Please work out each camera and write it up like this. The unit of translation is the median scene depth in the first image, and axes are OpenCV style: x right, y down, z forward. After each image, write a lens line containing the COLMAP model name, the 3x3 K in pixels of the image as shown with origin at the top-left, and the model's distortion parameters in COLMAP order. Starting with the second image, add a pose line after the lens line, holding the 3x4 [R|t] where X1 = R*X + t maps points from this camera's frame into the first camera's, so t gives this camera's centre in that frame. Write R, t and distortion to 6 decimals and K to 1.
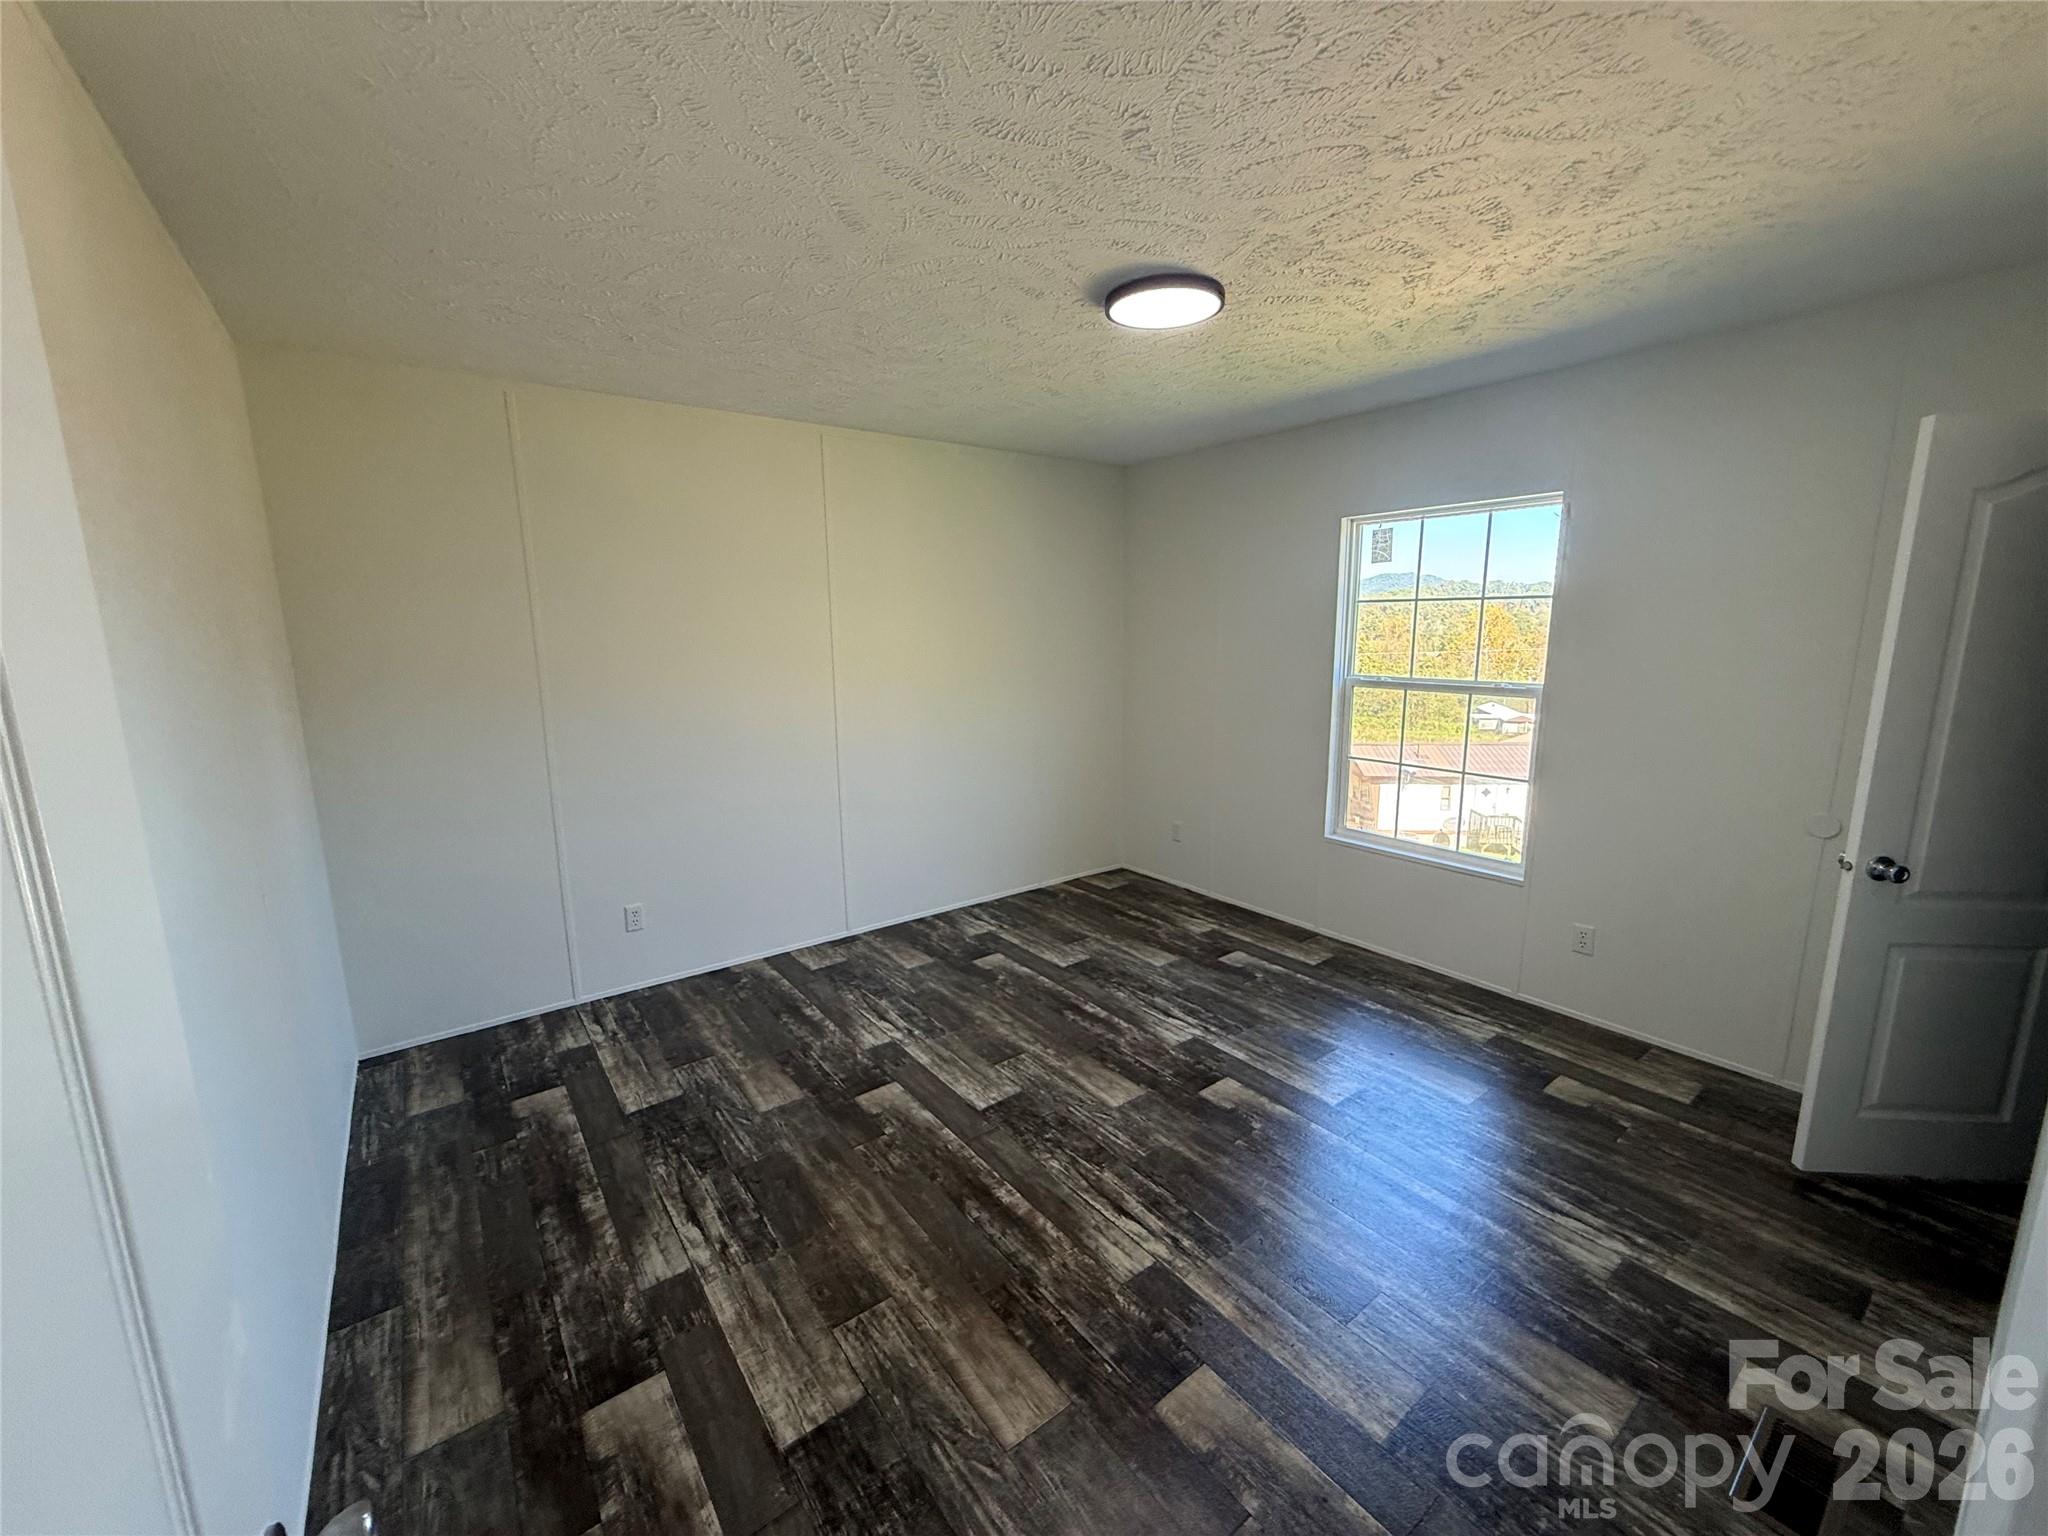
lens RADIAL K [[811.7, 0, 1022.2], [0, 811.7, 769.8], [0, 0, 1]] dist [0.000630, -0.000305]
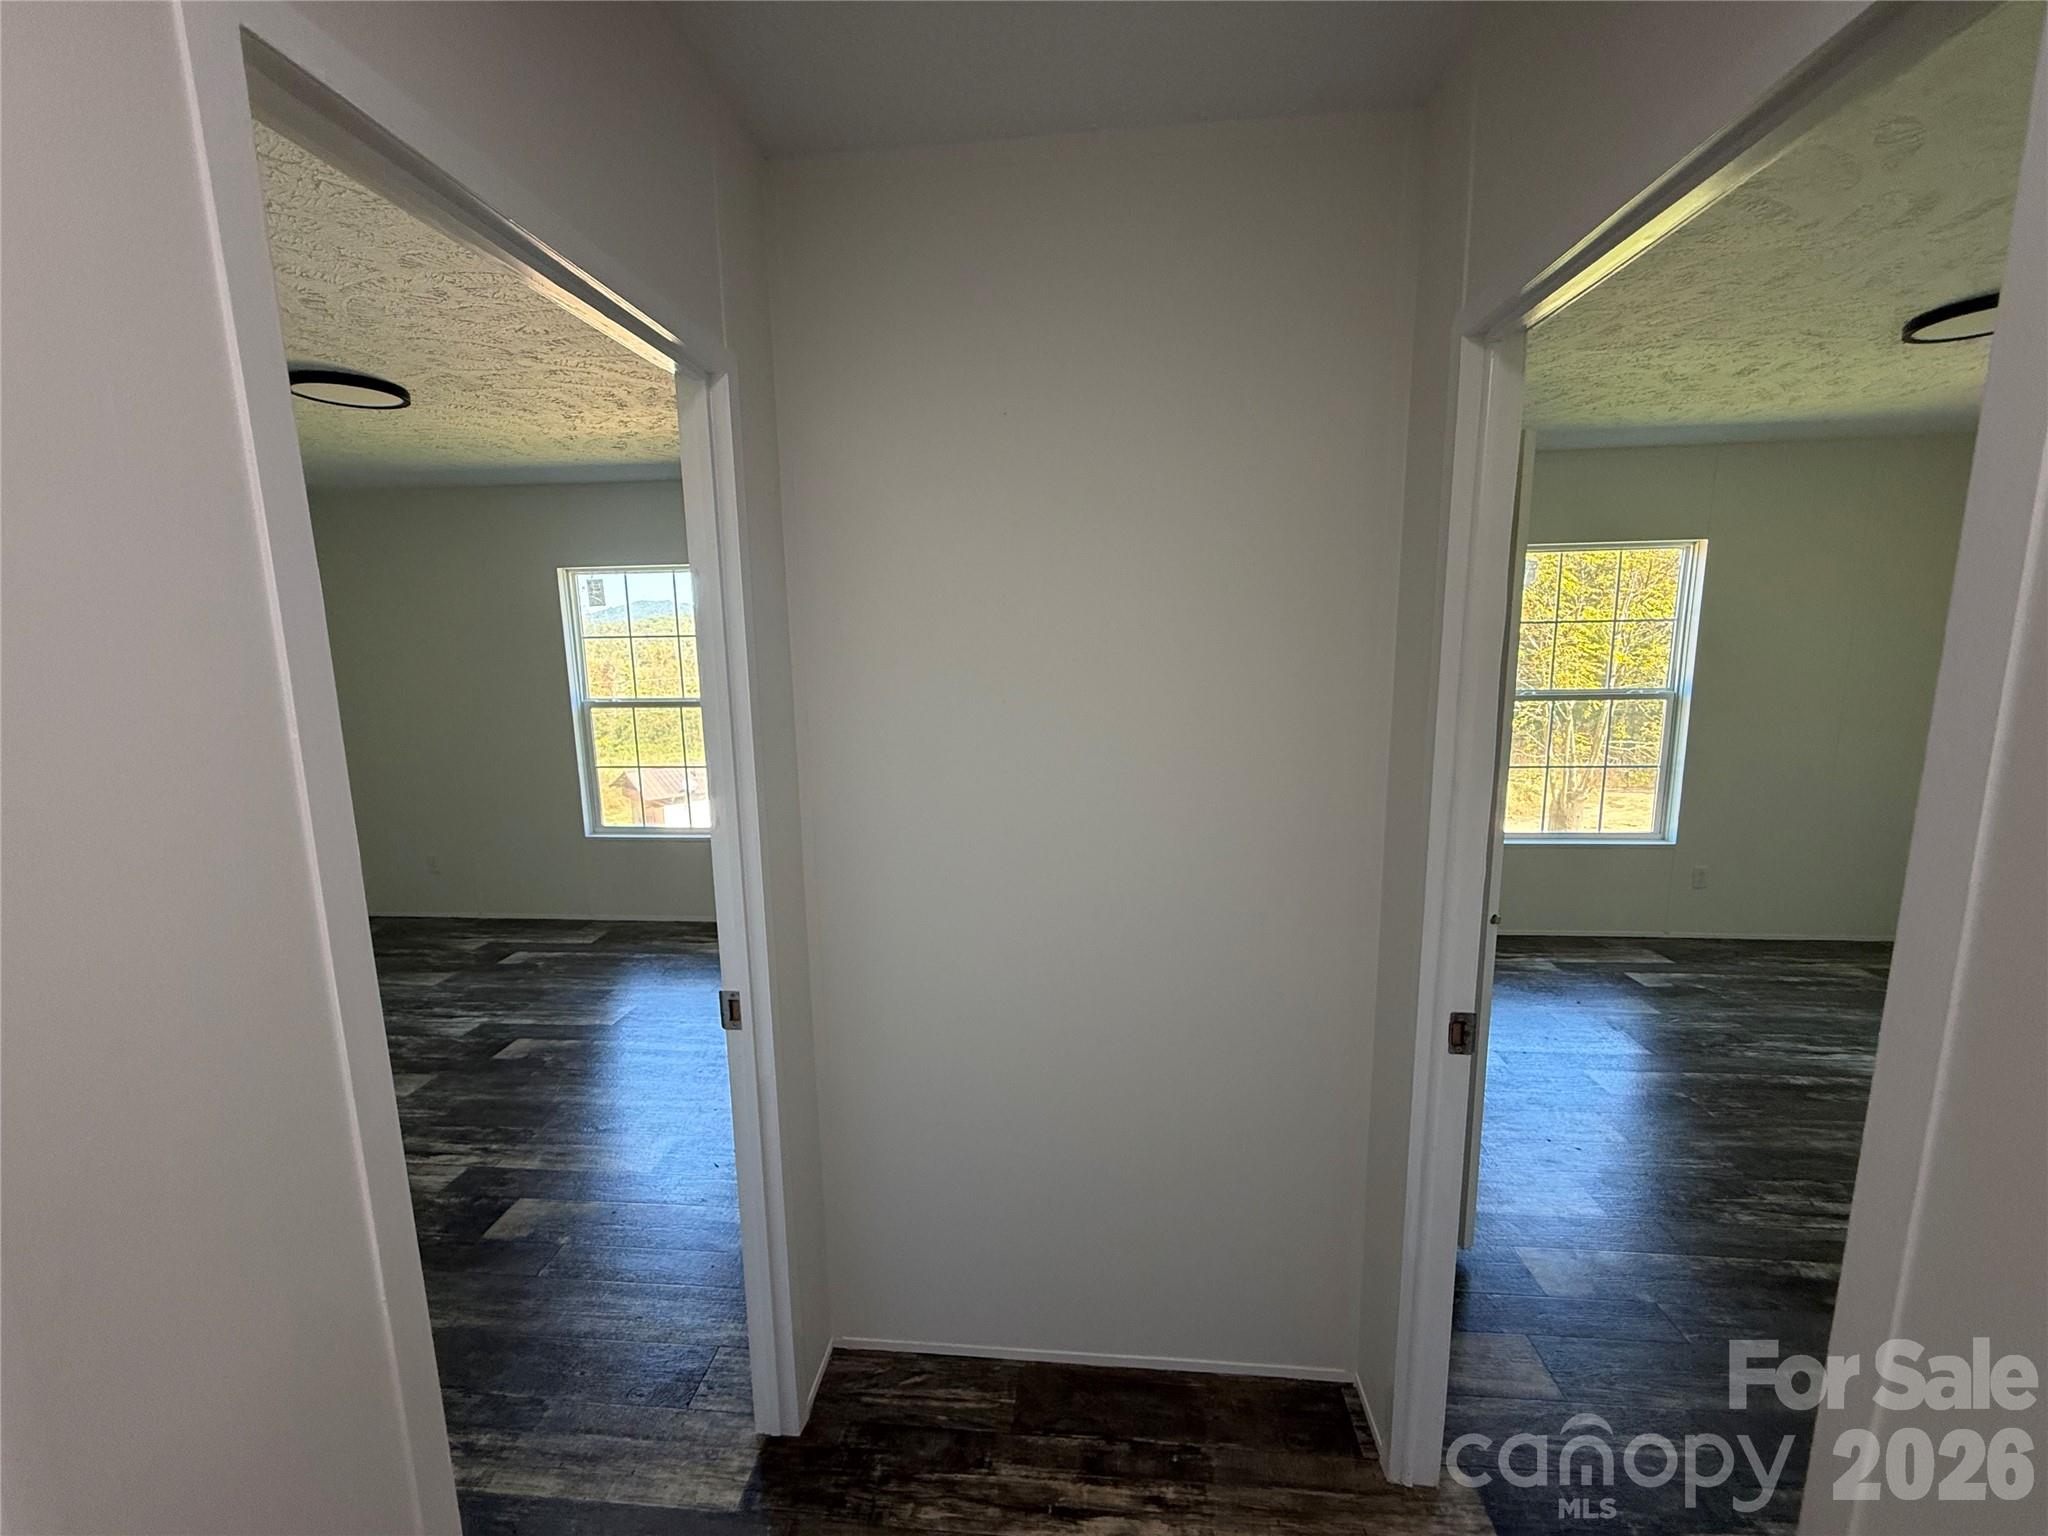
lens RADIAL K [[811.7, 0, 1022.2], [0, 811.7, 769.8], [0, 0, 1]] dist [0.000630, -0.000305]
pose [[0.667079, -0.116715, 0.735787, -0.077805], [0.140098, 0.989684, 0.029973, 0.053666], [-0.731695, 0.083088, 0.676549, -0.351784]]
